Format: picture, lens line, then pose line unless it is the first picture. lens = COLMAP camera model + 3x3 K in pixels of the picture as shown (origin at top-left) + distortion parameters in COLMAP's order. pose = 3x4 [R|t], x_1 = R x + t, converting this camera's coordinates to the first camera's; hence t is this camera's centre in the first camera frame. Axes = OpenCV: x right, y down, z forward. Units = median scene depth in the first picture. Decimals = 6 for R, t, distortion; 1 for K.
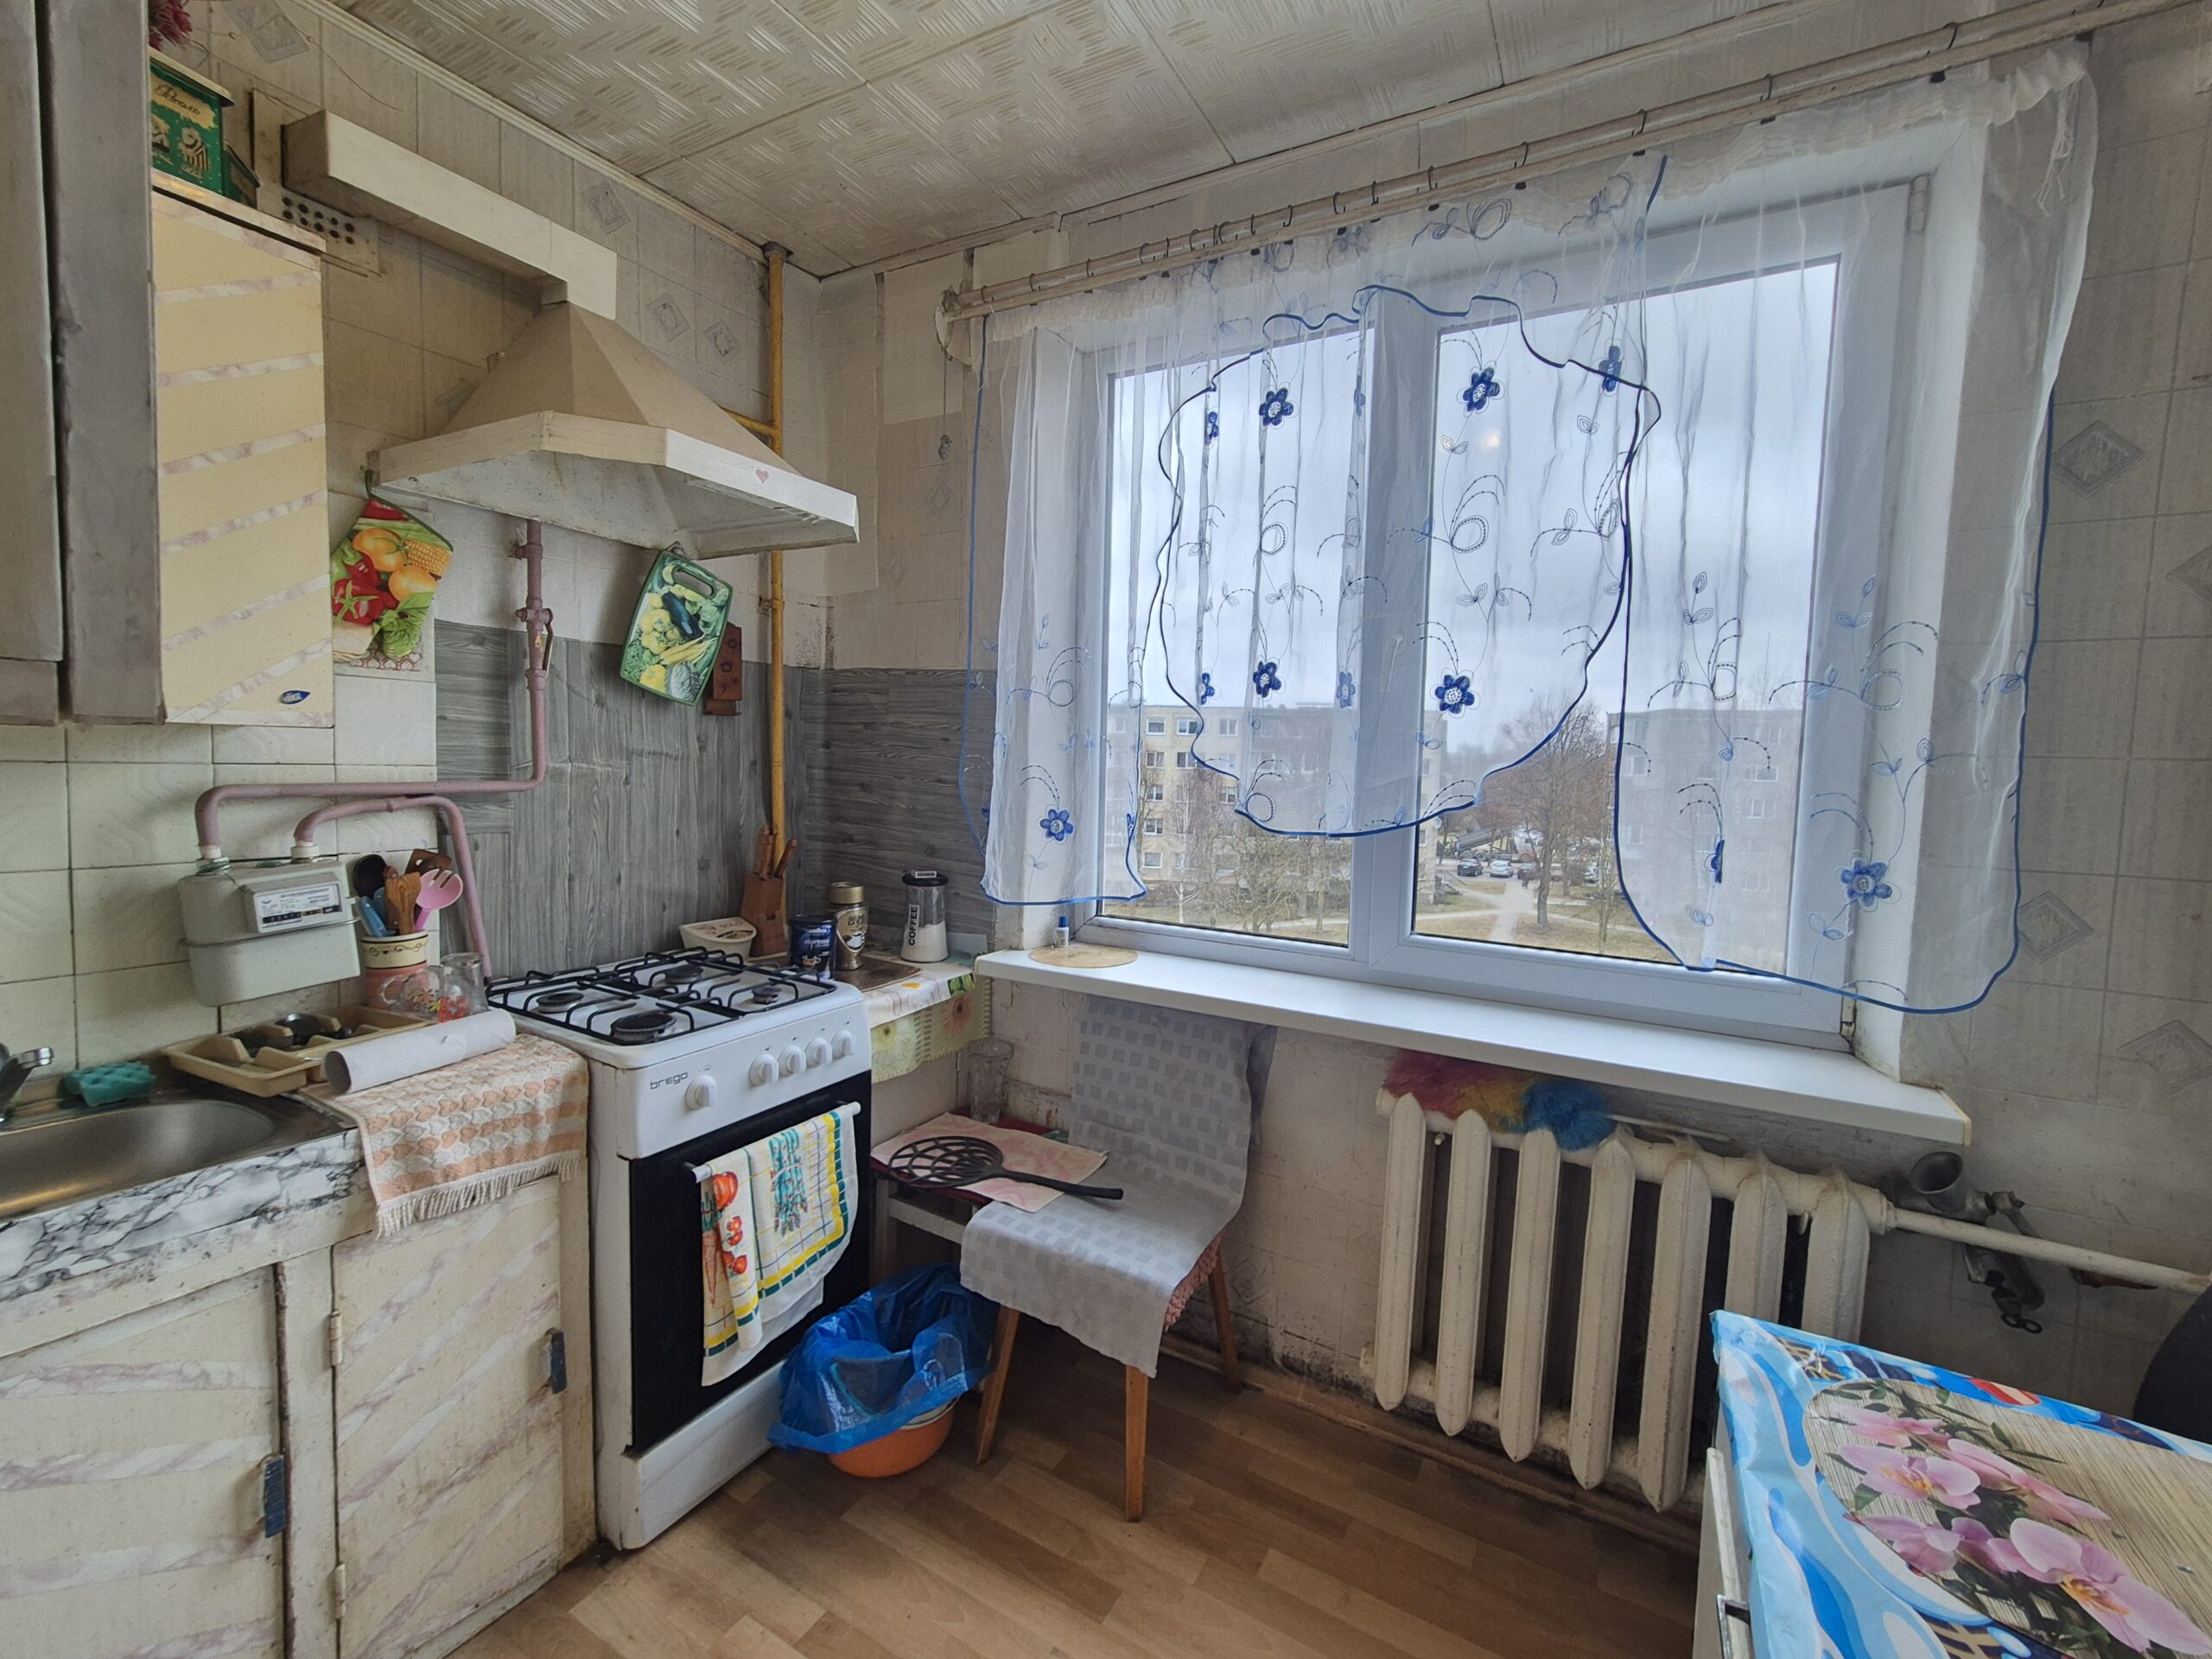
lens RADIAL K [[911.1, 0, 1124.7], [0, 911.1, 813.0], [0, 0, 1]] dist [-0.000960, 0.002361]
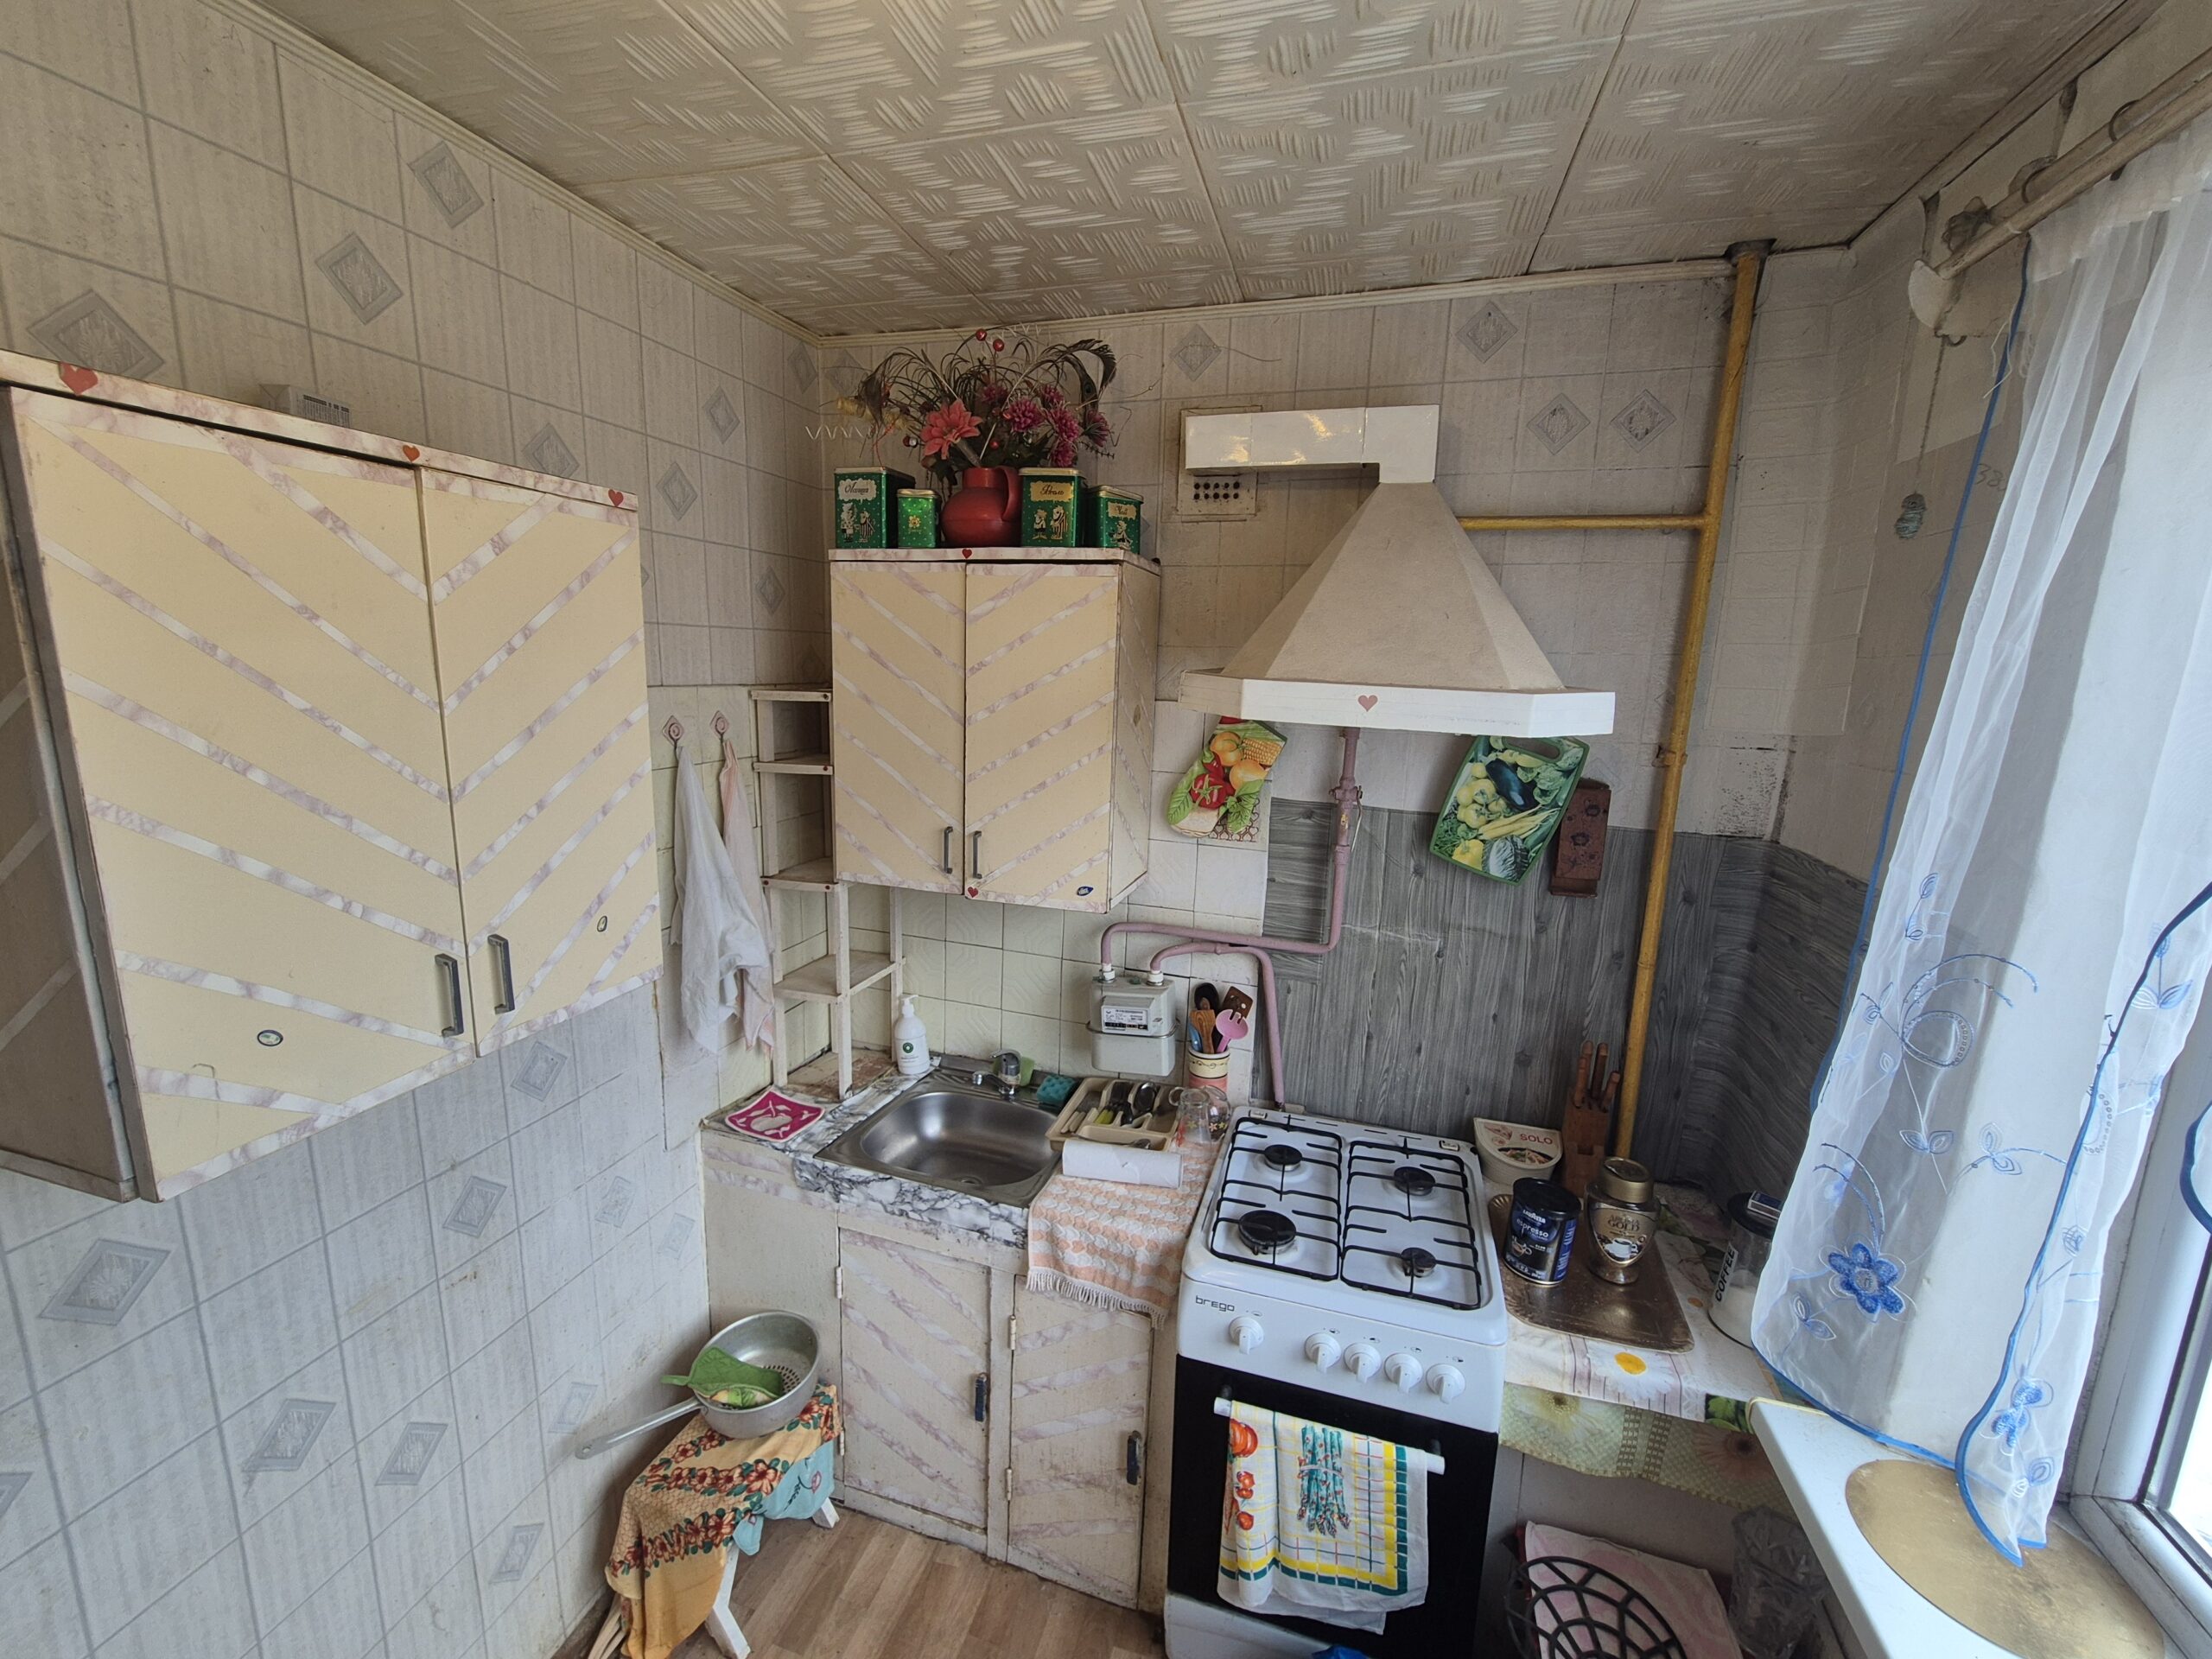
lens RADIAL K [[911.1, 0, 1114.1], [0, 911.1, 844.5], [0, 0, 1]] dist [-0.000960, 0.002361]
pose [[0.227618, 0.170233, -0.958755, 0.290705], [-0.098109, 0.983599, 0.151352, -0.282872], [0.968796, 0.059612, 0.240586, 0.483154]]
